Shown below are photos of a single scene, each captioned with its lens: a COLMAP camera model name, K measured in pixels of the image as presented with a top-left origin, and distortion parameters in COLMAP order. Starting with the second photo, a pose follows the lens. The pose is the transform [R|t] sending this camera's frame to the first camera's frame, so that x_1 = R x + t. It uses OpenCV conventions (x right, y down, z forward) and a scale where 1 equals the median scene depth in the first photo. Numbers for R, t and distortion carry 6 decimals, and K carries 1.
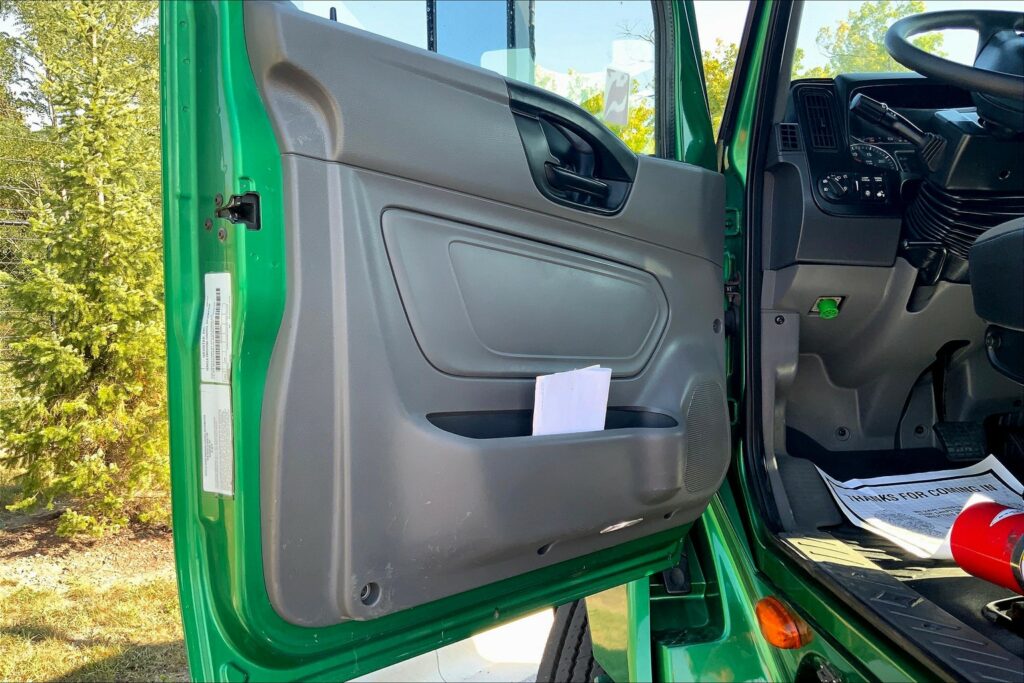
lens RADIAL K [[854.3, 0, 509.9], [0, 854.3, 337.4], [0, 0, 1]] dist [0.074398, -0.159228]
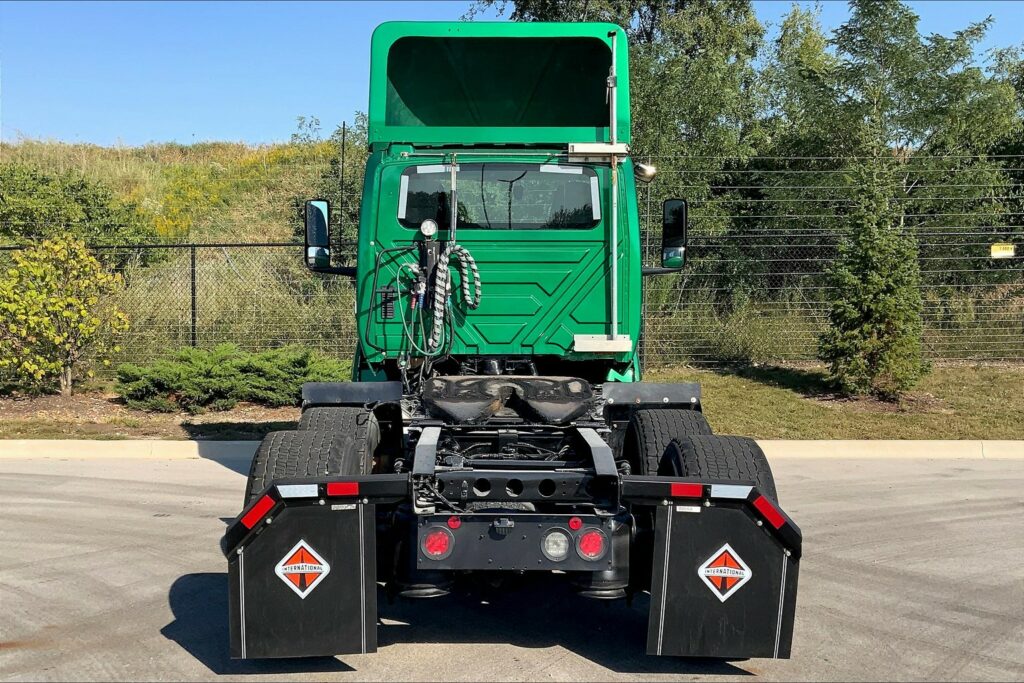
lens RADIAL K [[1188.0, 0, 502.3], [0, 1188.0, 344.6], [0, 0, 1]] dist [0.057203, 0.000000]
pose [[0.644811, 0.049429, -0.762742, 1.162373], [-0.038906, 0.998736, 0.031832, 0.047101], [0.763352, 0.009149, 0.645918, -1.530509]]
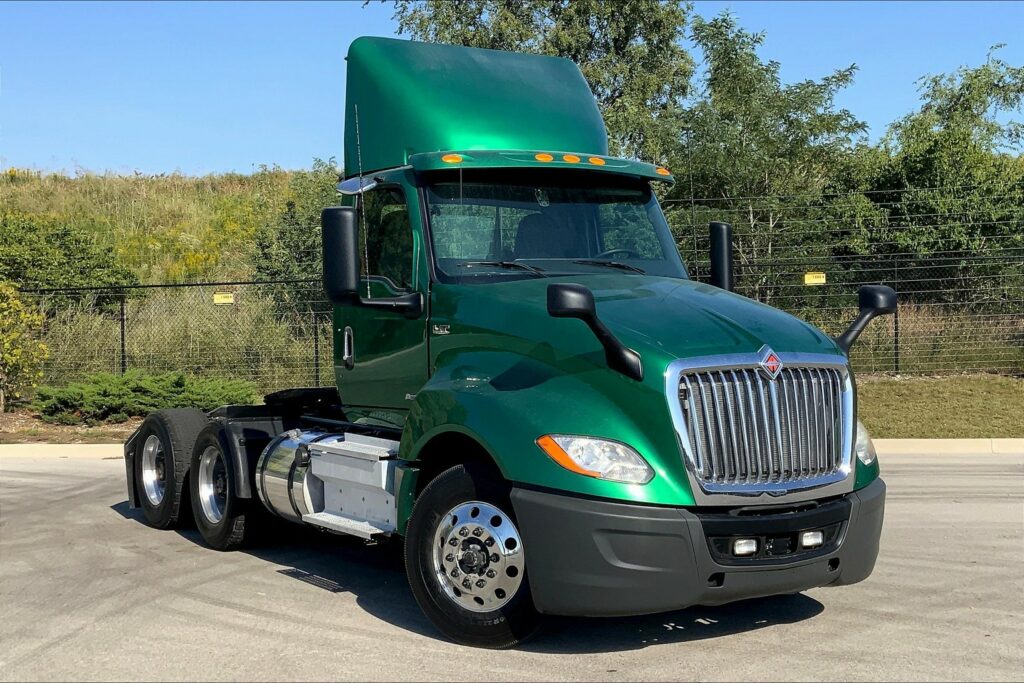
lens RADIAL K [[1341.1, 0, 519.1], [0, 1341.1, 336.3], [0, 0, 1]] dist [0.091376, 0.000000]
pose [[0.555895, 0.018975, -0.831036, 2.518597], [-0.023709, 0.999695, 0.006967, 0.009751], [0.830915, 0.015830, 0.556175, -1.436043]]
